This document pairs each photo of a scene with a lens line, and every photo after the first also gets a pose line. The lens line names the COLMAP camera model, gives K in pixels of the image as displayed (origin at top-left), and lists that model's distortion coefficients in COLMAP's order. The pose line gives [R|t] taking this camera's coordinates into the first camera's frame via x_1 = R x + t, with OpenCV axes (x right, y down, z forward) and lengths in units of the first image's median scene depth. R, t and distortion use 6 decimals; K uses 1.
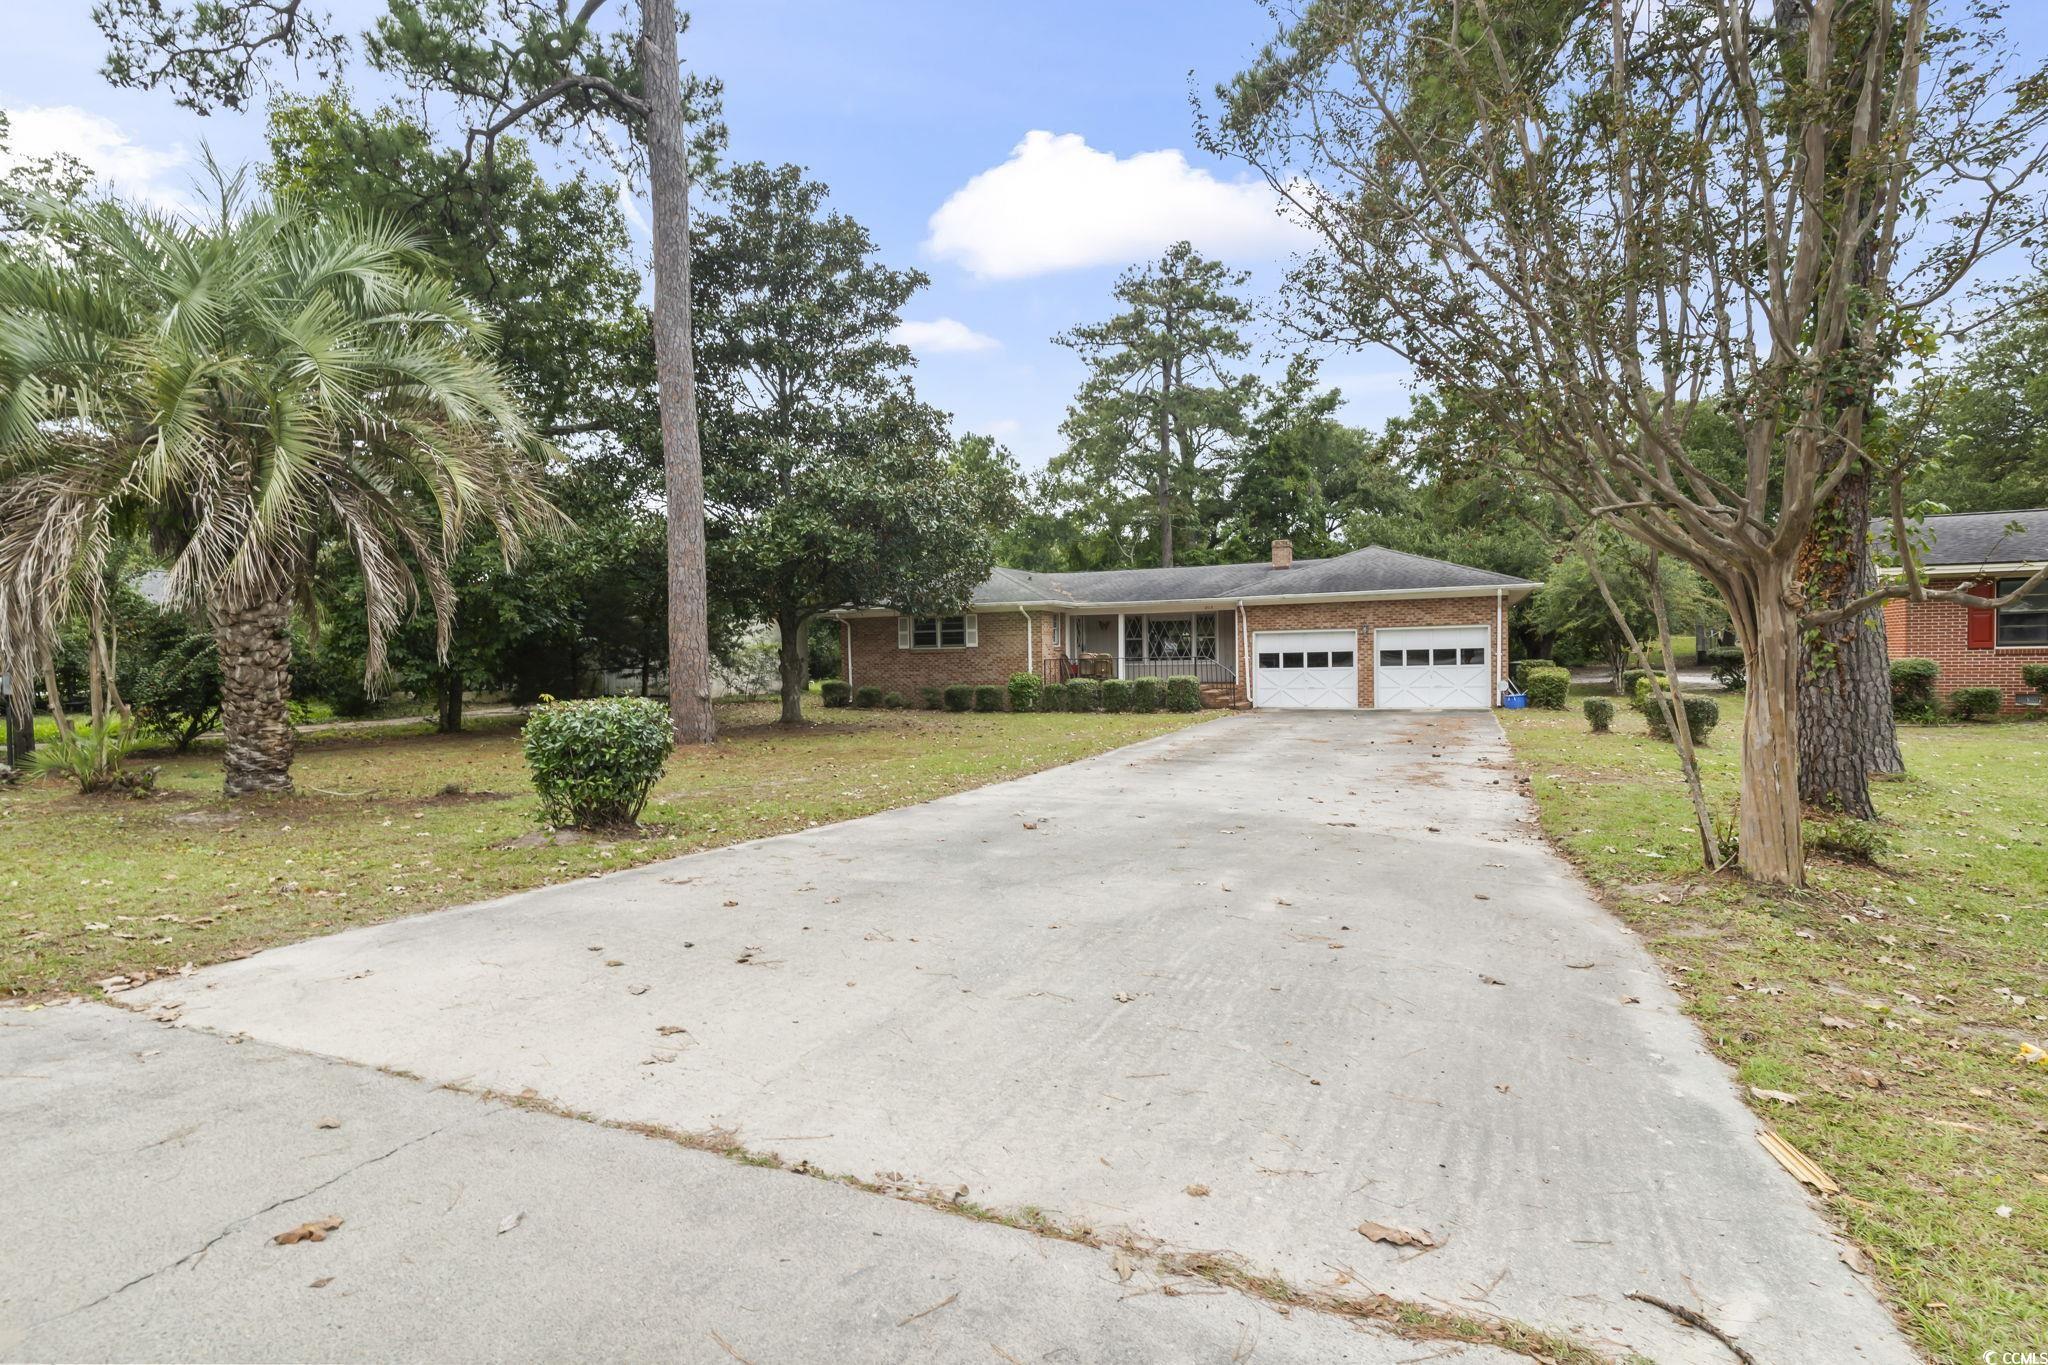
lens RADIAL K [[980.7, 0, 1018.3], [0, 980.7, 675.1], [0, 0, 1]] dist [0.001134, 0.000091]
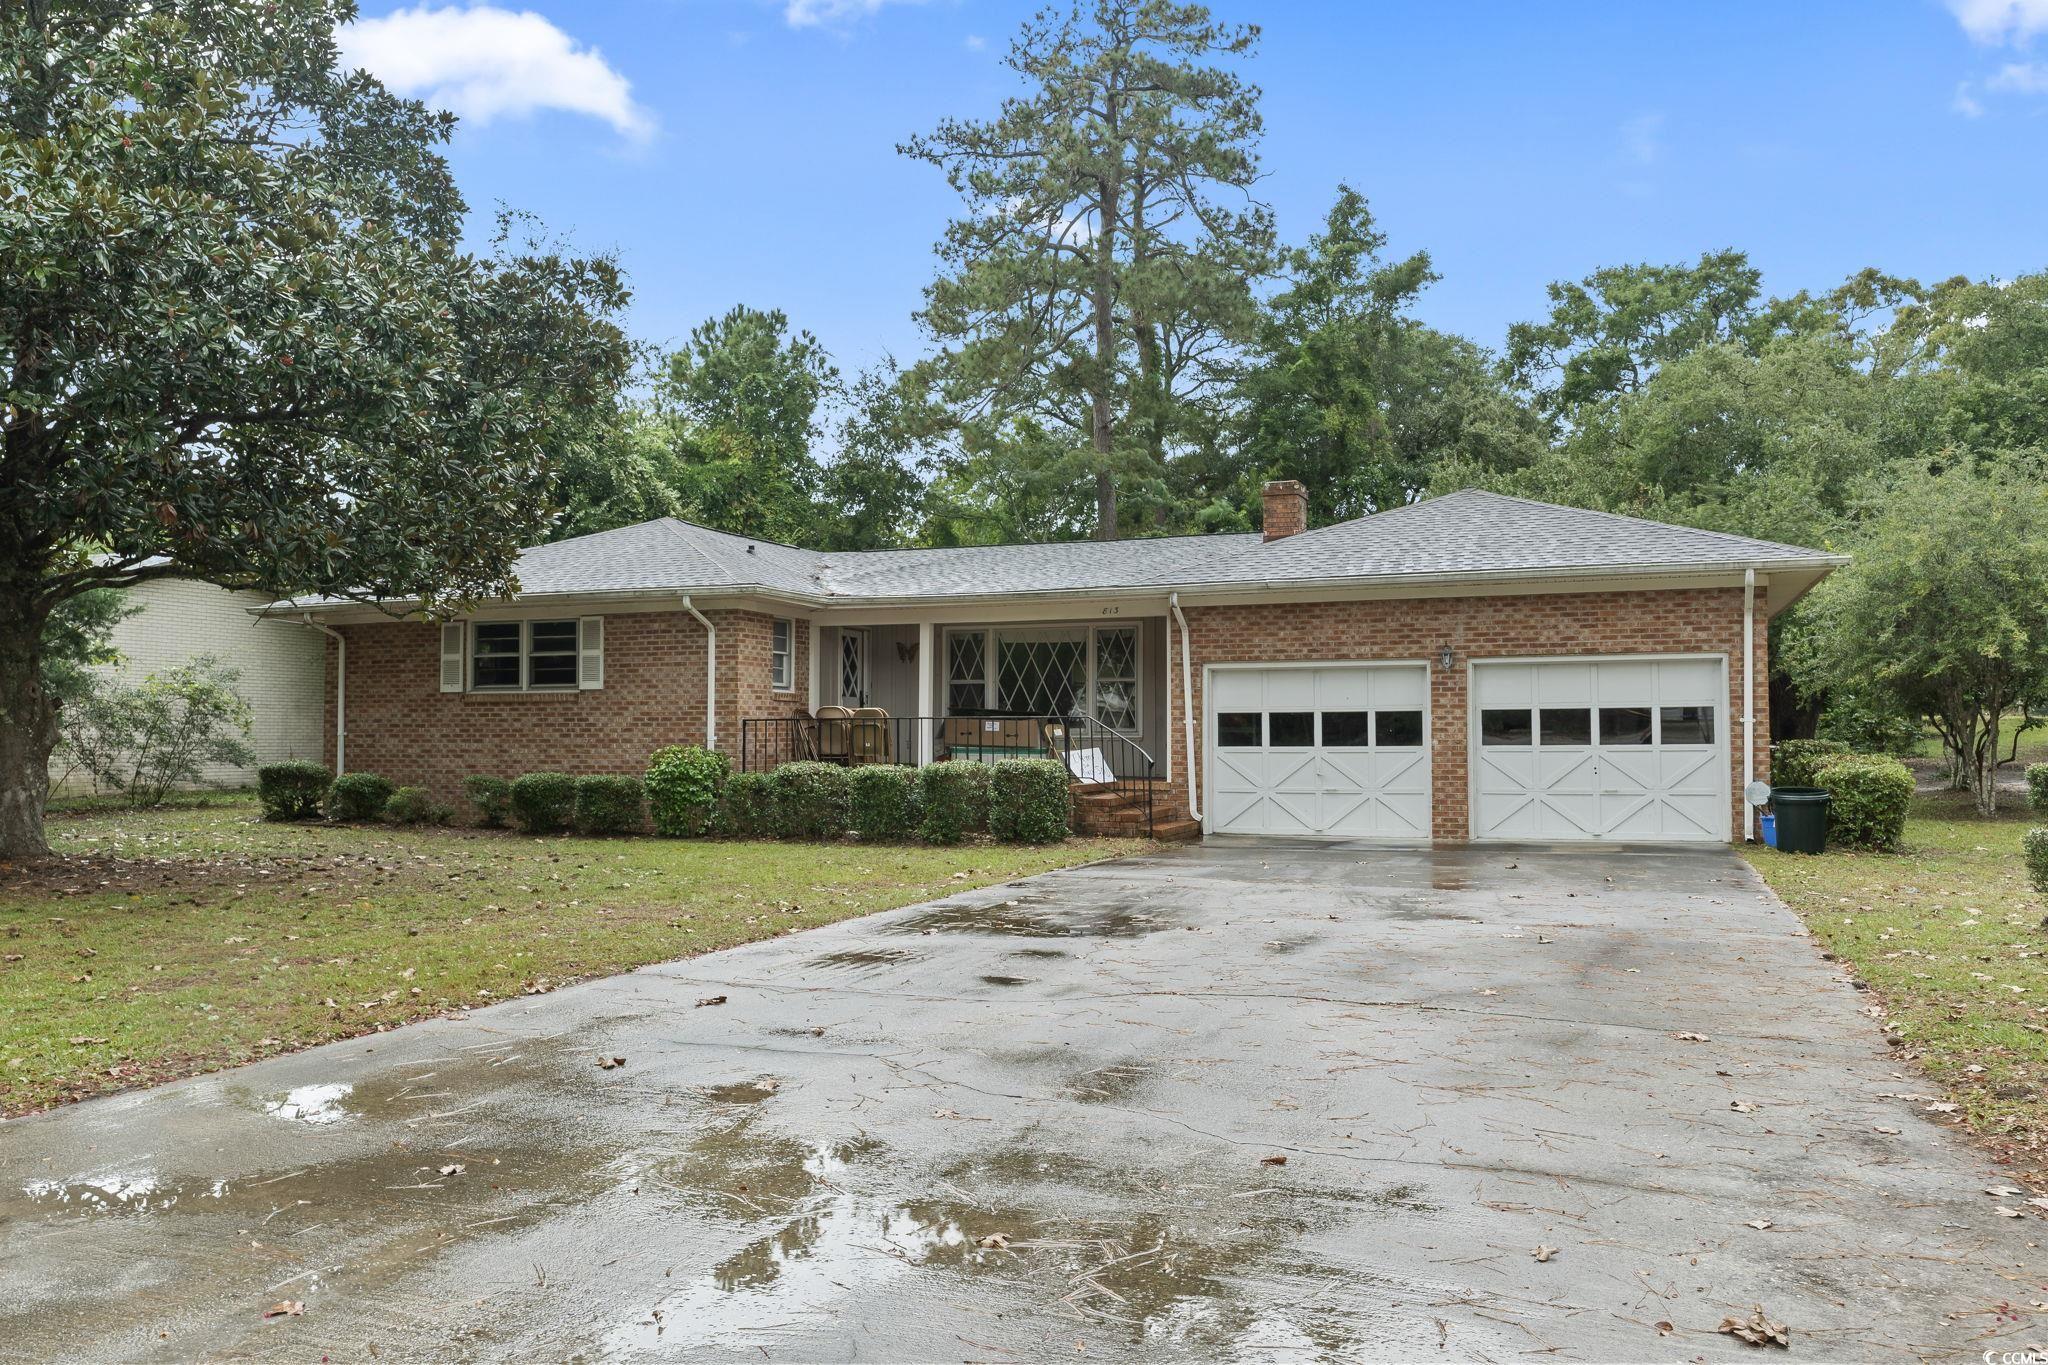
lens RADIAL K [[1537.1, 0, 1023.3], [0, 1537.1, 648.1], [0, 0, 1]] dist [0.010935, 0.004897]
pose [[0.998784, 0.019123, 0.045442, 0.117482], [-0.015554, 0.996860, -0.077644, 0.003995], [-0.046784, 0.076843, 0.995945, 0.284825]]
